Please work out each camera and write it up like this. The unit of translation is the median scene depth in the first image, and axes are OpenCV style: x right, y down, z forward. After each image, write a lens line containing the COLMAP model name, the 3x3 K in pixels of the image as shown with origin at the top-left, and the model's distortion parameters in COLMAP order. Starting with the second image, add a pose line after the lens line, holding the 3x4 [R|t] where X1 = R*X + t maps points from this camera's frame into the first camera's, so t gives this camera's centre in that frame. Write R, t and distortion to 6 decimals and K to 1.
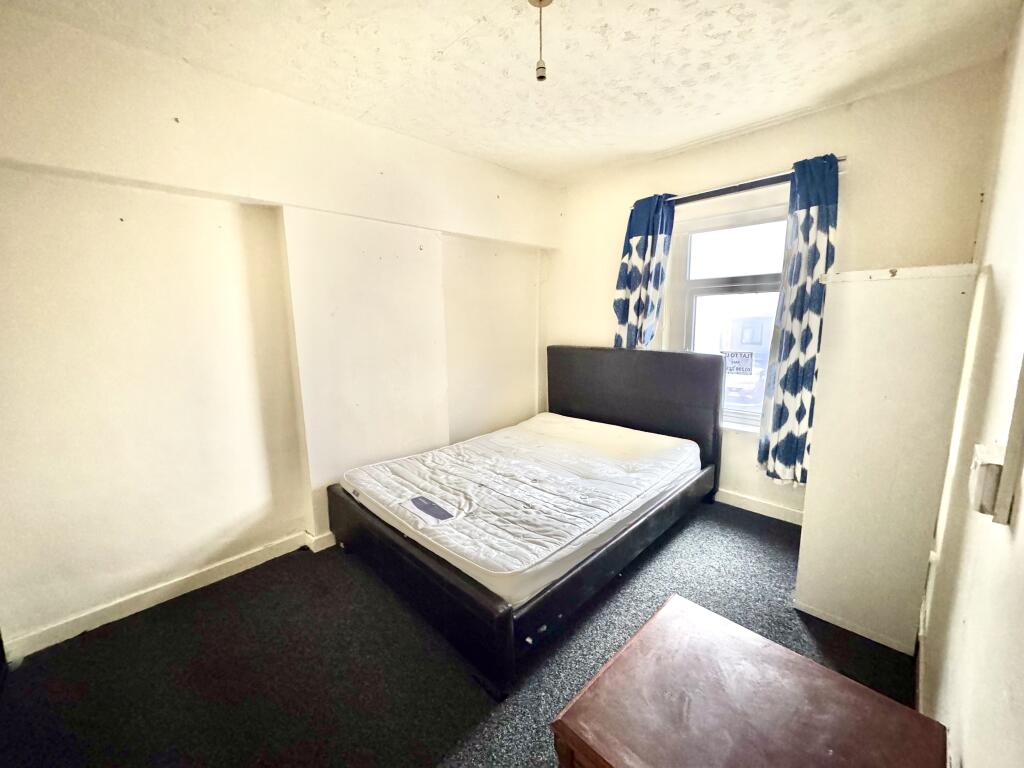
lens RADIAL K [[408.4, 0, 512.3], [0, 408.4, 382.4], [0, 0, 1]] dist [0.000231, -0.000173]
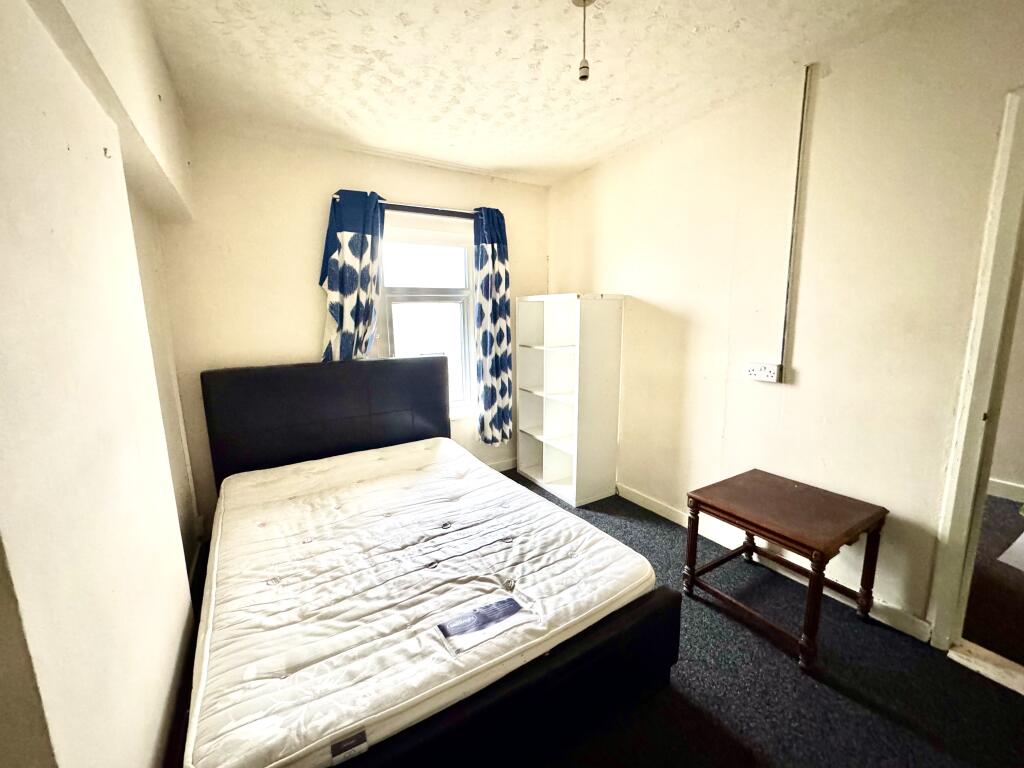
lens RADIAL K [[408.4, 0, 511.1], [0, 408.4, 381.2], [0, 0, 1]] dist [0.000231, -0.000173]
pose [[0.226969, -0.138072, 0.964065, -0.642238], [0.171848, 0.980045, 0.099902, -0.092300], [-0.958621, 0.142998, 0.246167, 0.640789]]
